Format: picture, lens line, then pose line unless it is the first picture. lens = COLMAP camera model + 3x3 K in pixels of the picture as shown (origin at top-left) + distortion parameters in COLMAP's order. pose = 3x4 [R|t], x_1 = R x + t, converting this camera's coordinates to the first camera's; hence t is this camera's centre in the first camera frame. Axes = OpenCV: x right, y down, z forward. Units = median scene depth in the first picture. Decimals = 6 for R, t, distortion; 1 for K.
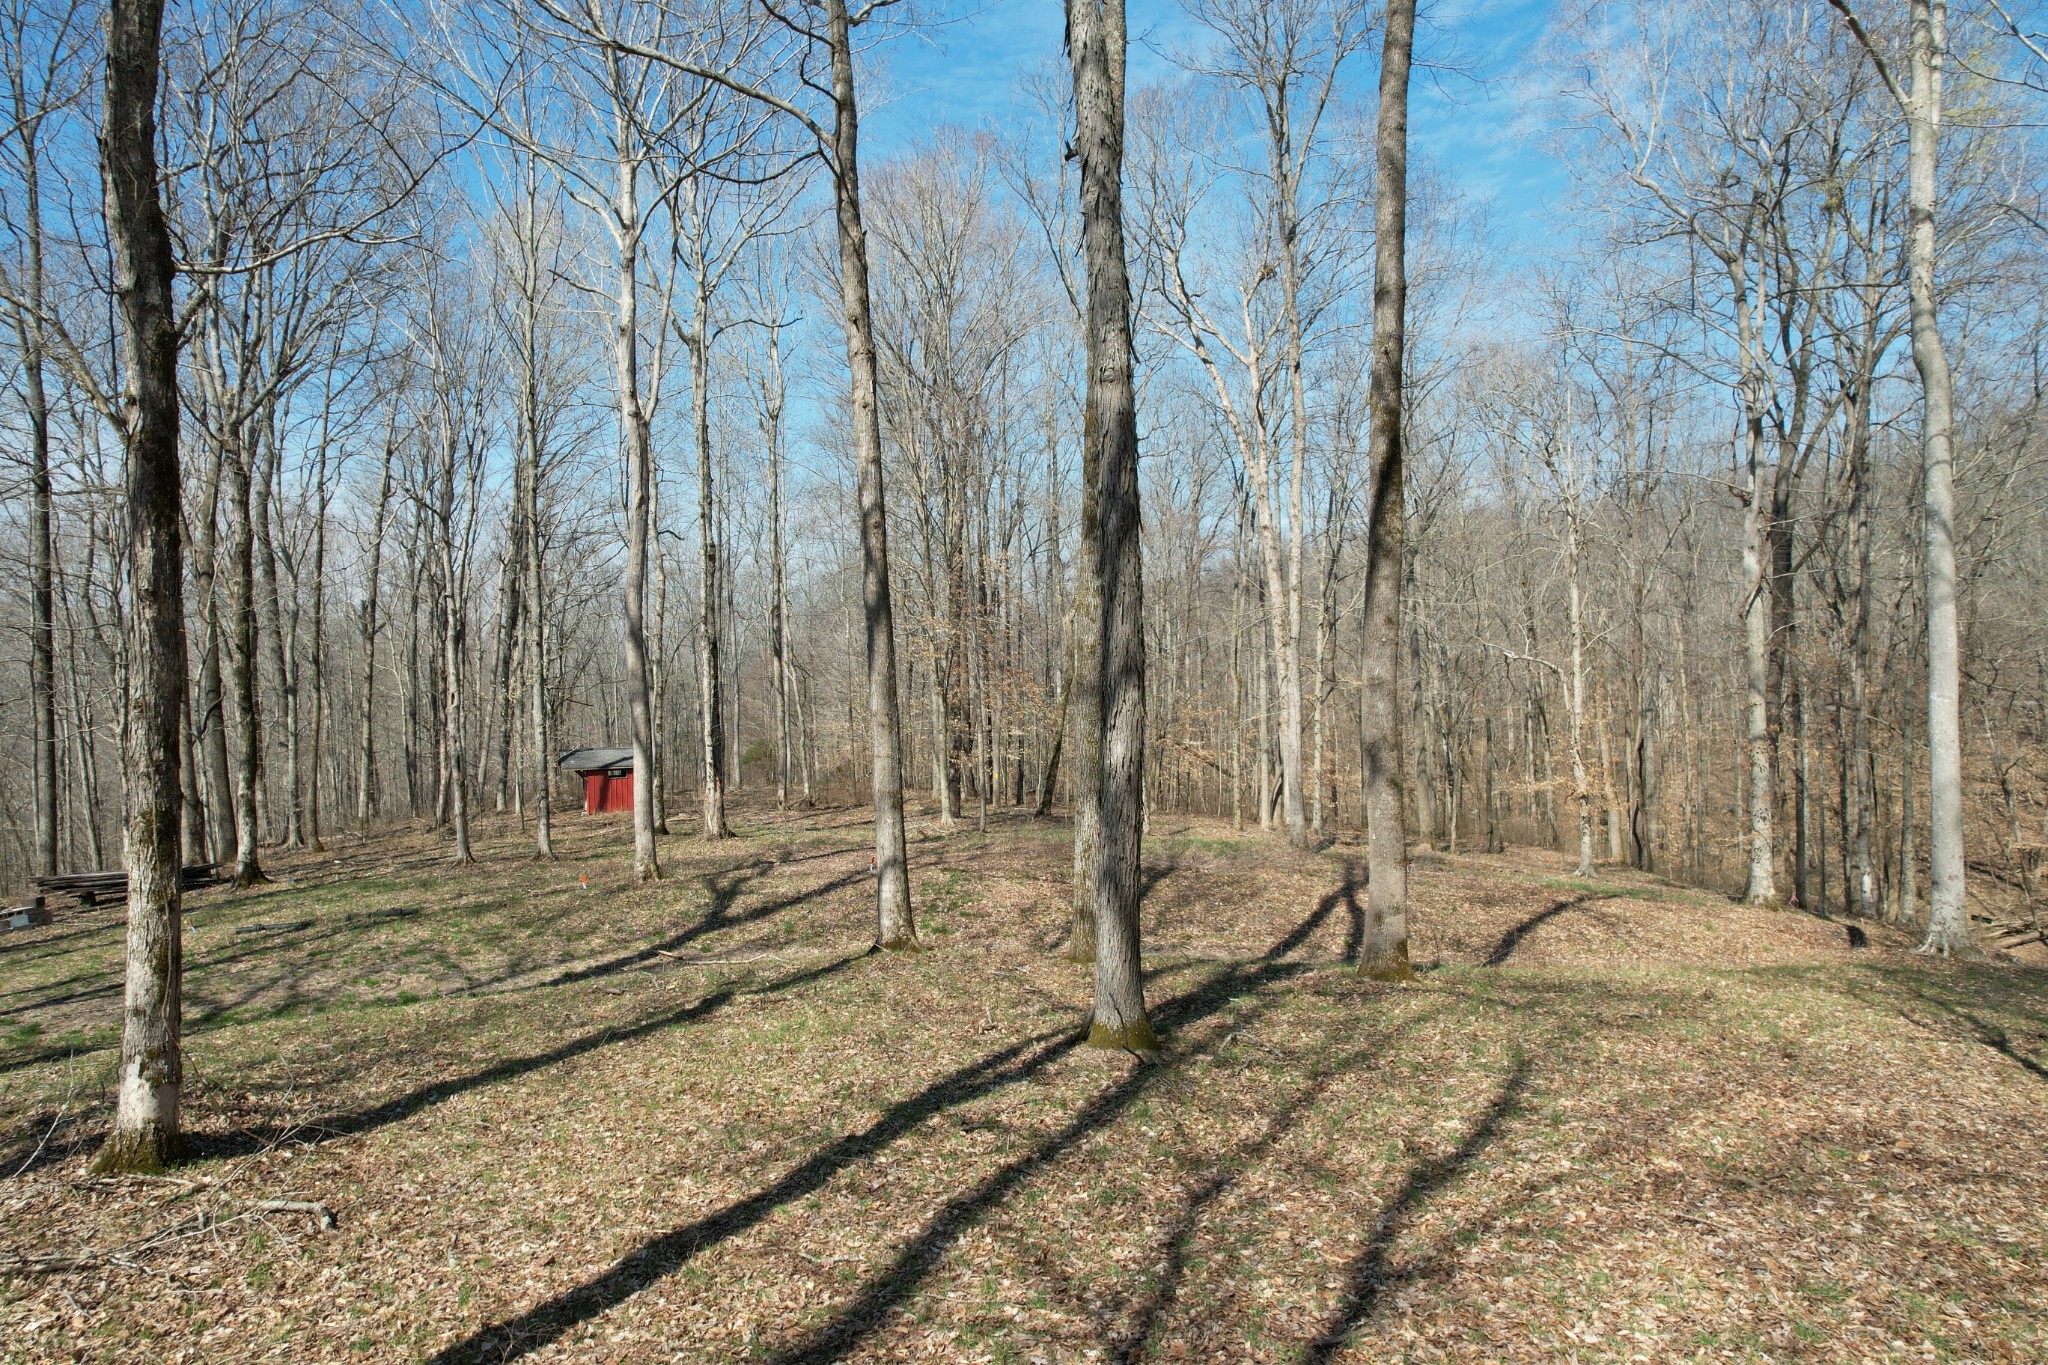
lens RADIAL K [[1306.4, 0, 1030.3], [0, 1306.4, 688.6], [0, 0, 1]] dist [-0.082875, 0.075270]
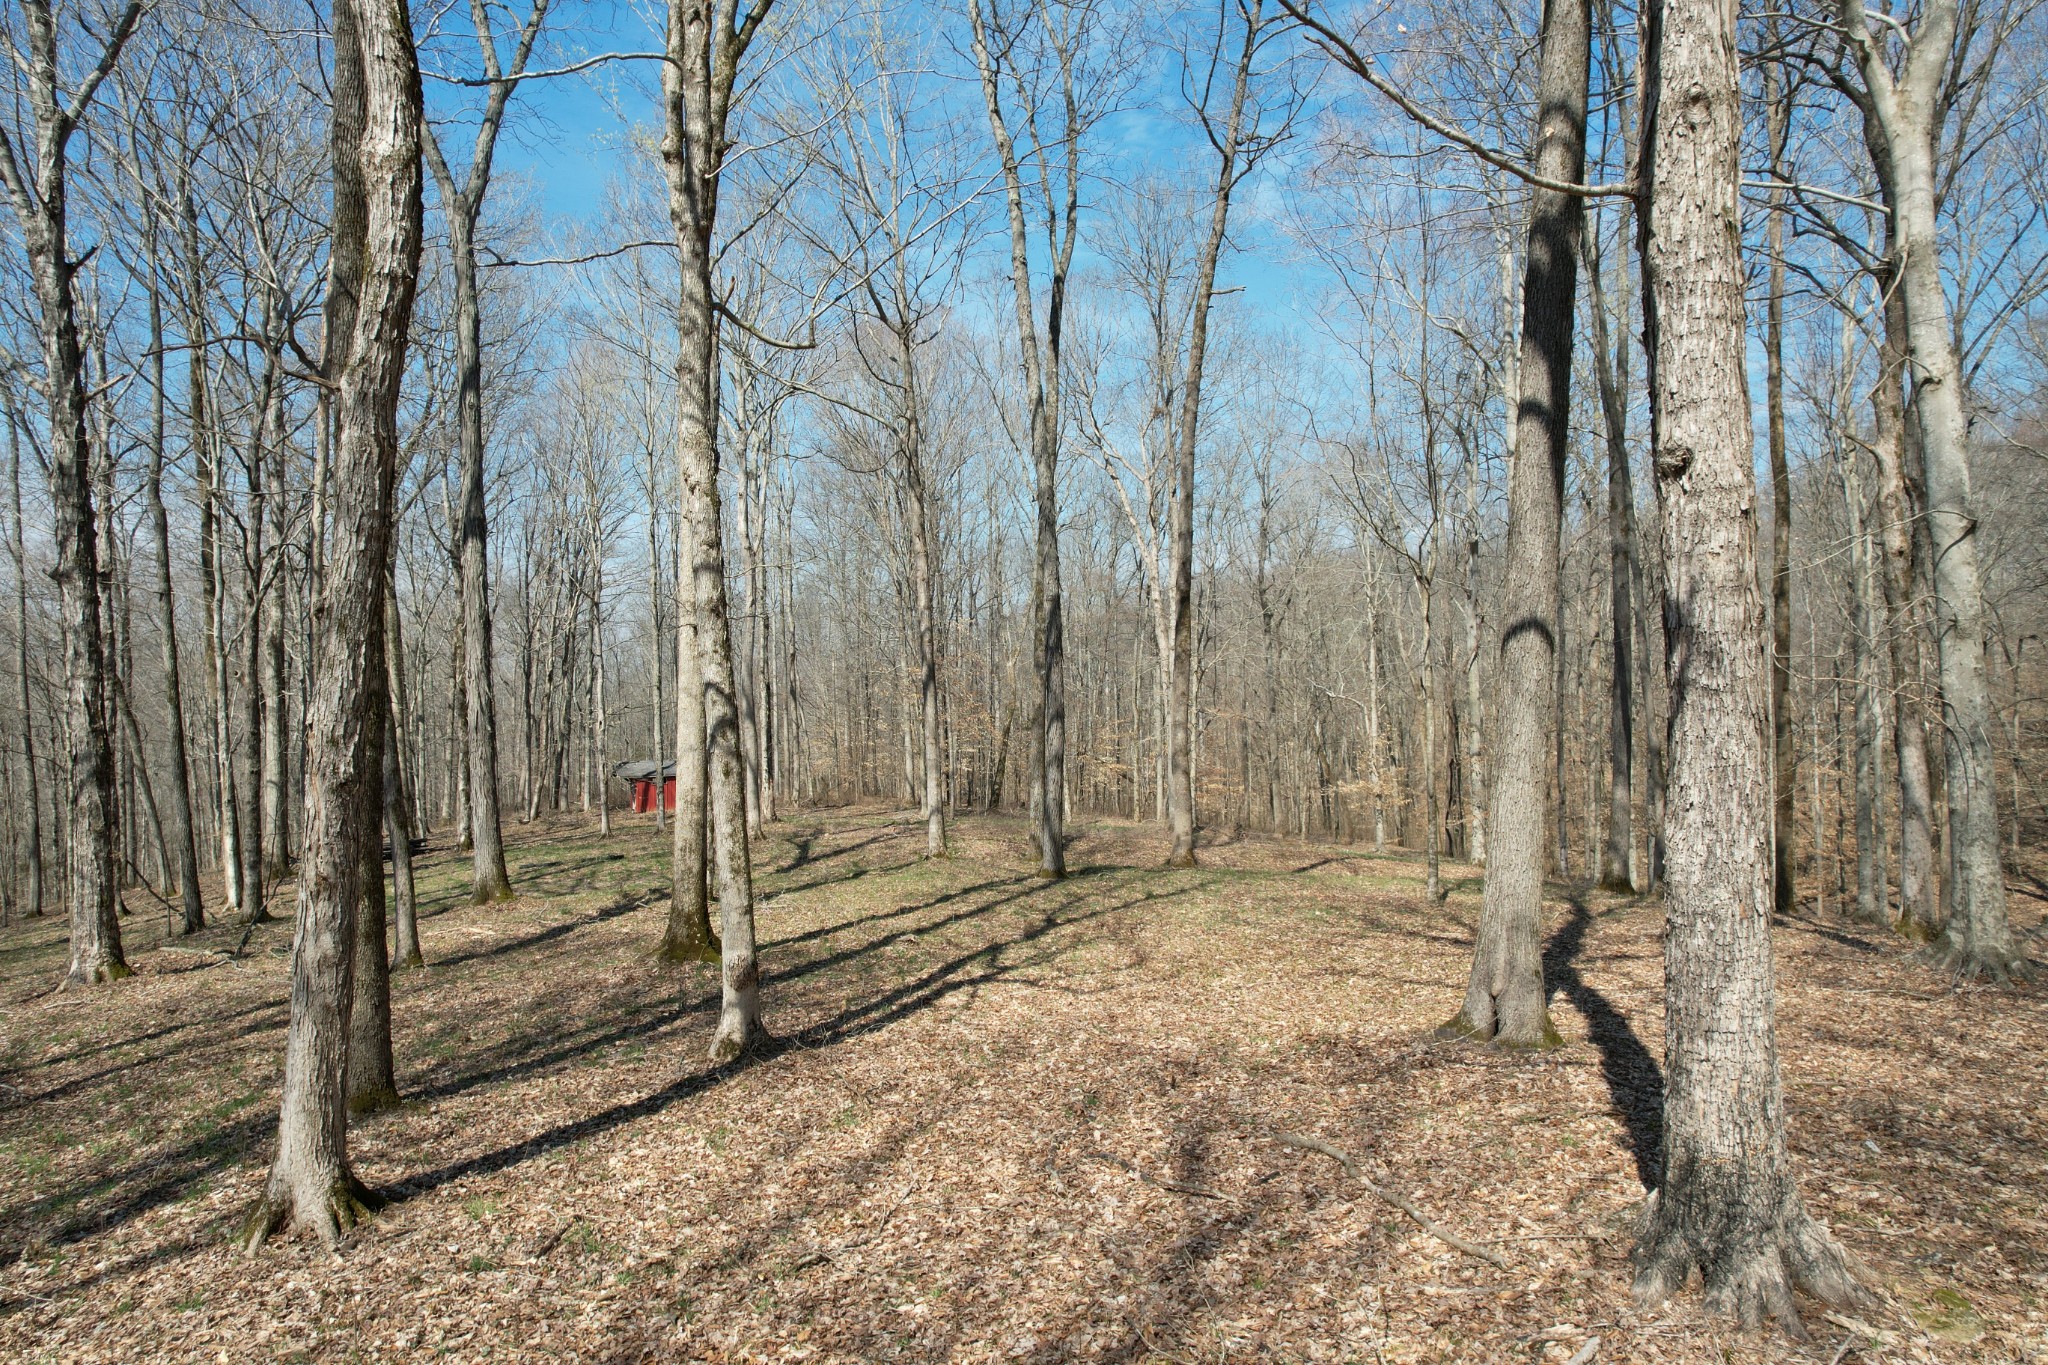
lens RADIAL K [[1306.4, 0, 1030.3], [0, 1306.4, 688.6], [0, 0, 1]] dist [-0.082875, 0.075270]
pose [[0.998376, 0.004666, 0.056781, -0.031856], [-0.003876, 0.999894, -0.014017, -0.011375], [-0.056841, 0.013775, 0.998288, -0.399219]]
